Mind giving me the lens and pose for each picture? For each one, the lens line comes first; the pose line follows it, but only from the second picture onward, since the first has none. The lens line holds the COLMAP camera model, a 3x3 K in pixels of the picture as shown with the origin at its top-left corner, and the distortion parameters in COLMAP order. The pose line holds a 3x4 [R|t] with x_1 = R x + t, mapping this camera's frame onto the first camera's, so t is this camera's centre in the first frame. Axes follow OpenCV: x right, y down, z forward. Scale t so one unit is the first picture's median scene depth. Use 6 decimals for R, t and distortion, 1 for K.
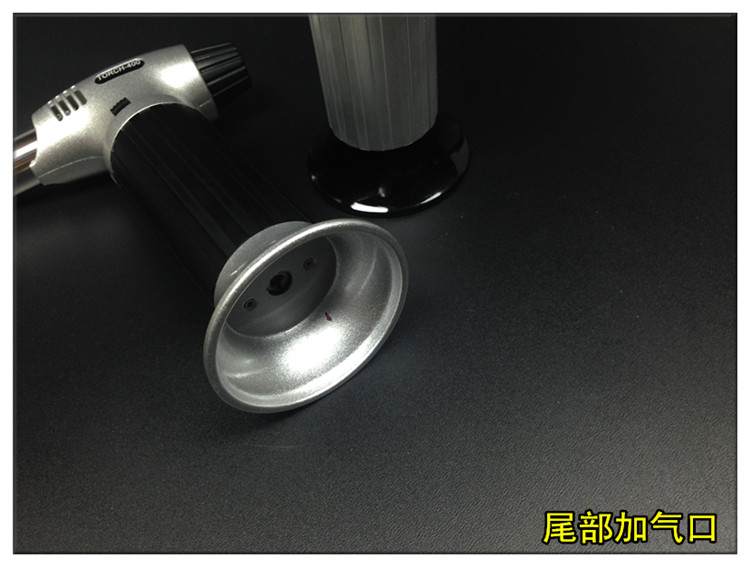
lens RADIAL K [[687.0, 0, 375.0], [0, 687.0, 283.5], [0, 0, 1]] dist [0.091933, -0.231239]
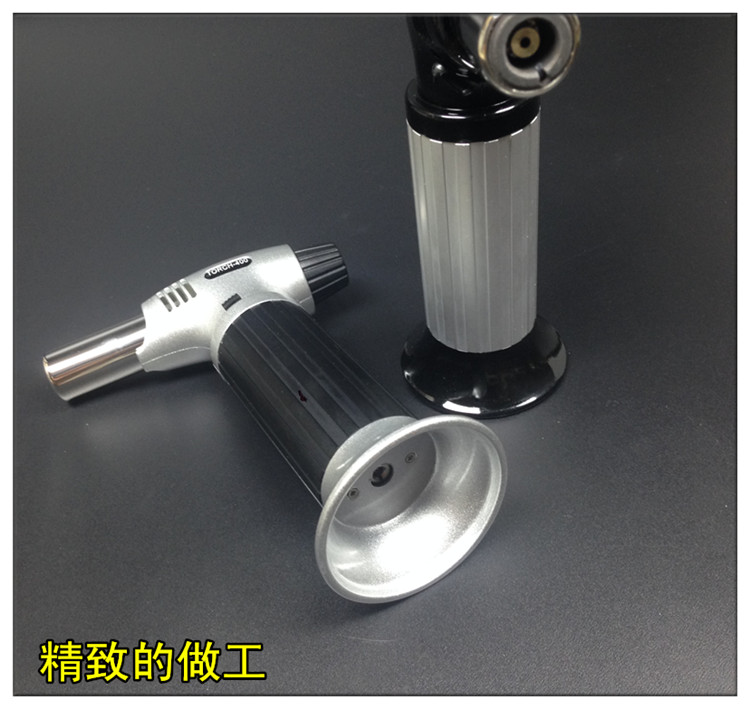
lens RADIAL K [[879.5, 0, 352.9], [0, 879.5, 354.6], [0, 0, 1]] dist [0.084281, -0.024755]
pose [[0.995004, 0.043255, -0.089981, -0.061207], [-0.058349, 0.983272, -0.172546, 0.046718], [0.081012, 0.176935, 0.980883, -0.299418]]
